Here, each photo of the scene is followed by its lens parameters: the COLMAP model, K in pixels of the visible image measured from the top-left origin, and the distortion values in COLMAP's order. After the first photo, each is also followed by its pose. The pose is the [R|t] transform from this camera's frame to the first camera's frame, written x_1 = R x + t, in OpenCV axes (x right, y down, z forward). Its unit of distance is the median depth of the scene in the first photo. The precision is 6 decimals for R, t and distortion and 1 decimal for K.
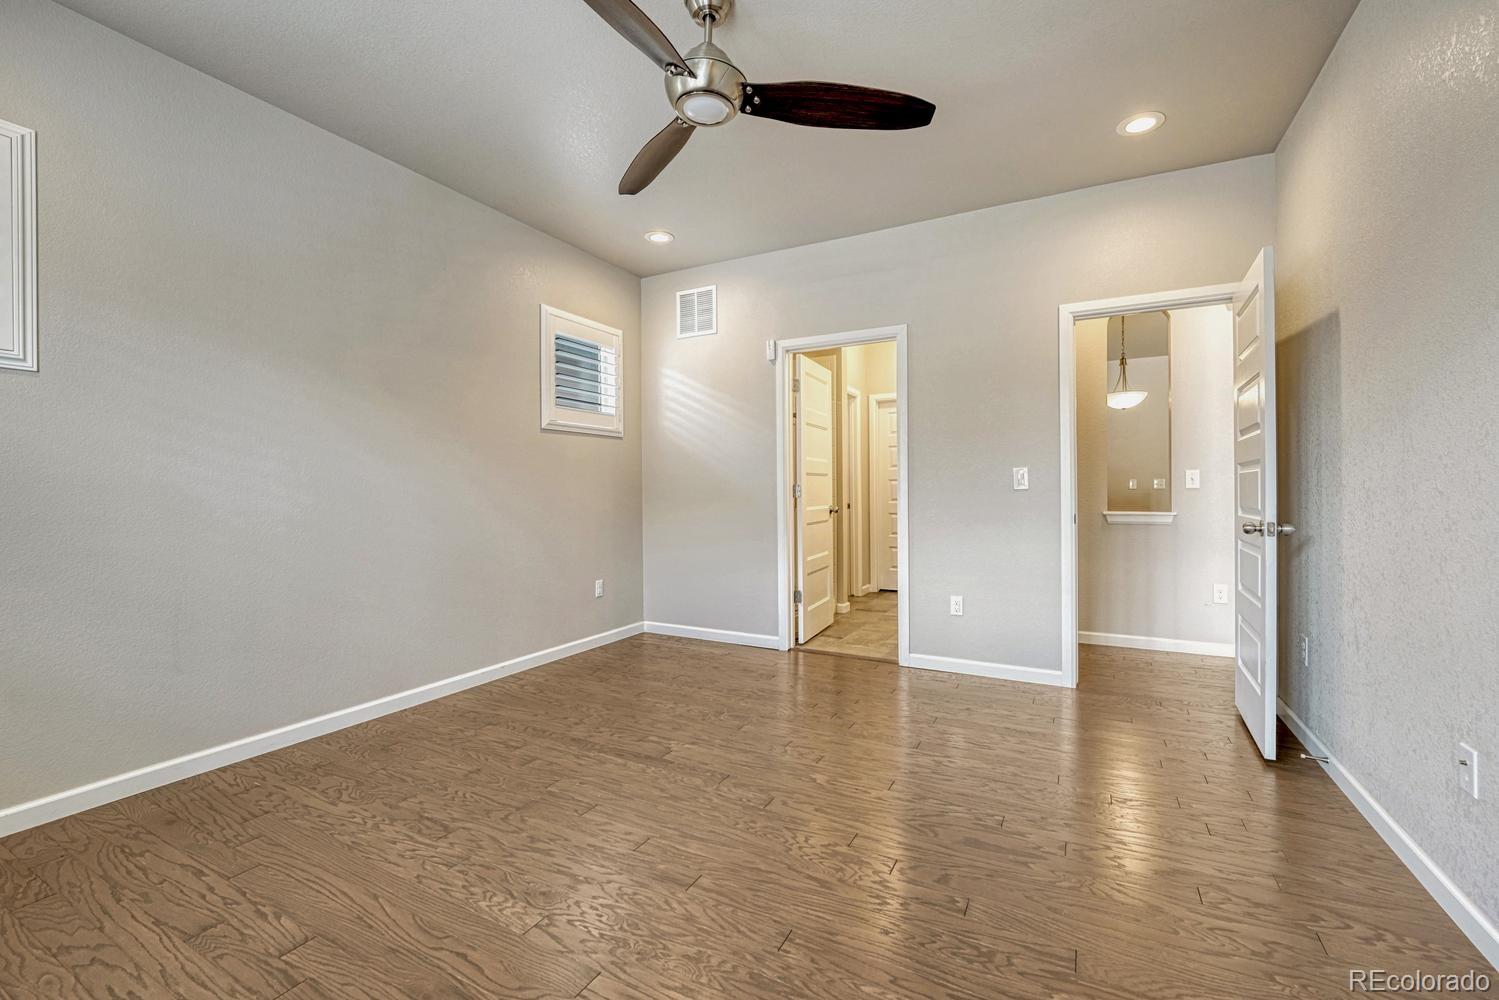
lens RADIAL K [[615.8, 0, 744.9], [0, 615.8, 503.2], [0, 0, 1]] dist [-0.012881, 0.000336]
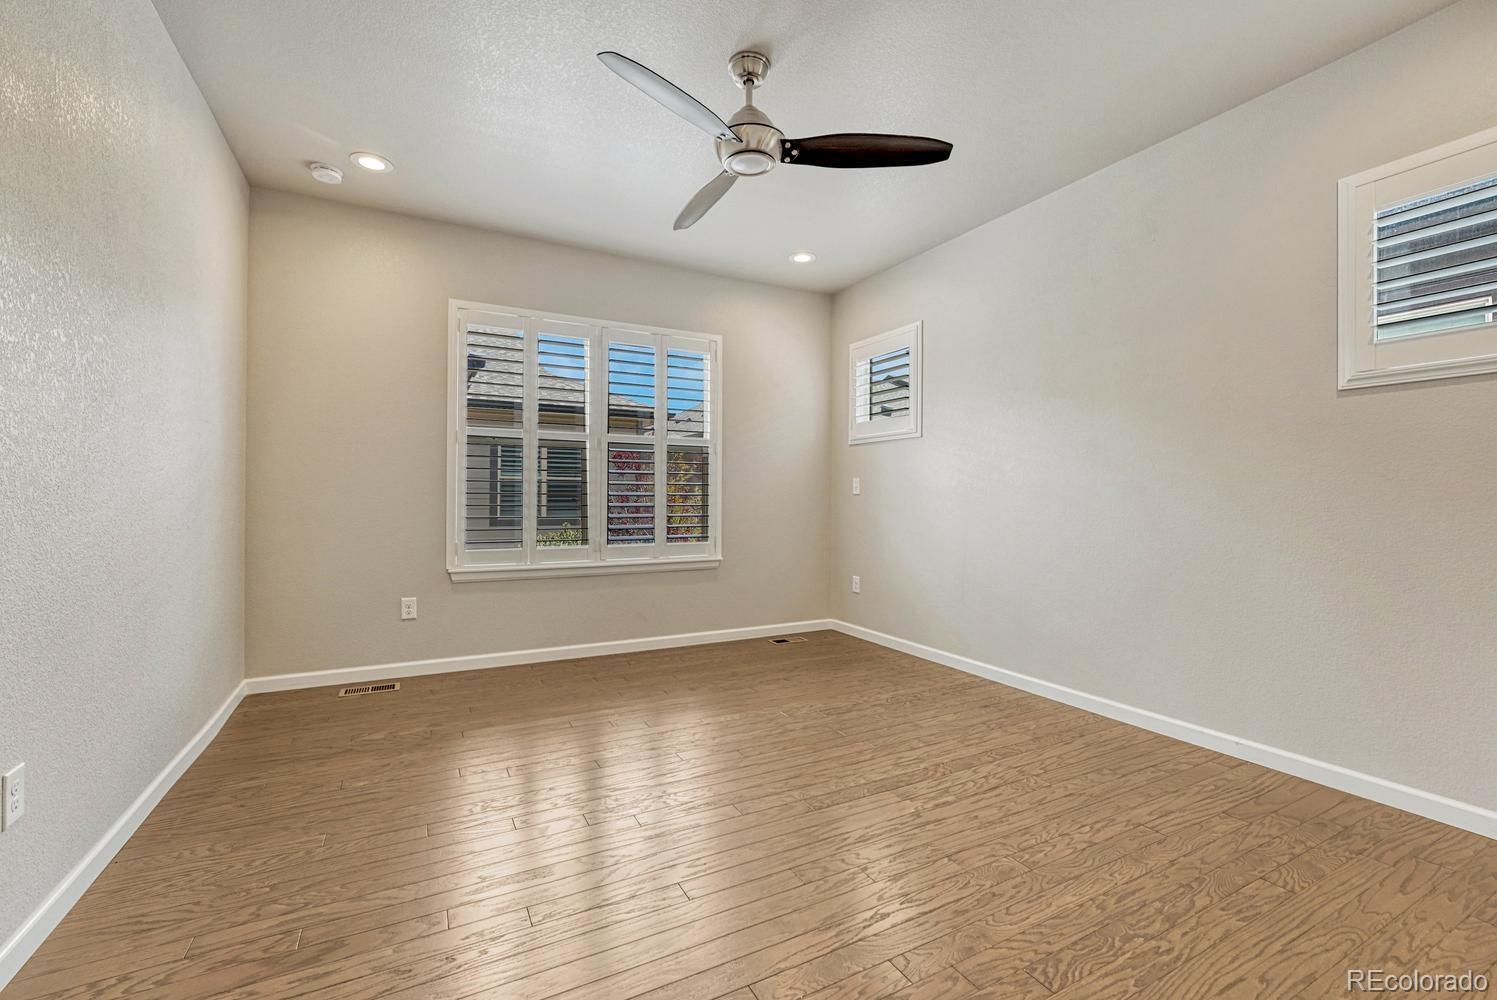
lens RADIAL K [[662.1, 0, 772.7], [0, 662.1, 511.4], [0, 0, 1]] dist [-0.002171, -0.000106]
pose [[-0.534626, 0.022104, -0.844800, 0.705336], [-0.016542, 0.999193, 0.036612, -0.027726], [0.844927, 0.033548, -0.533828, 1.248090]]
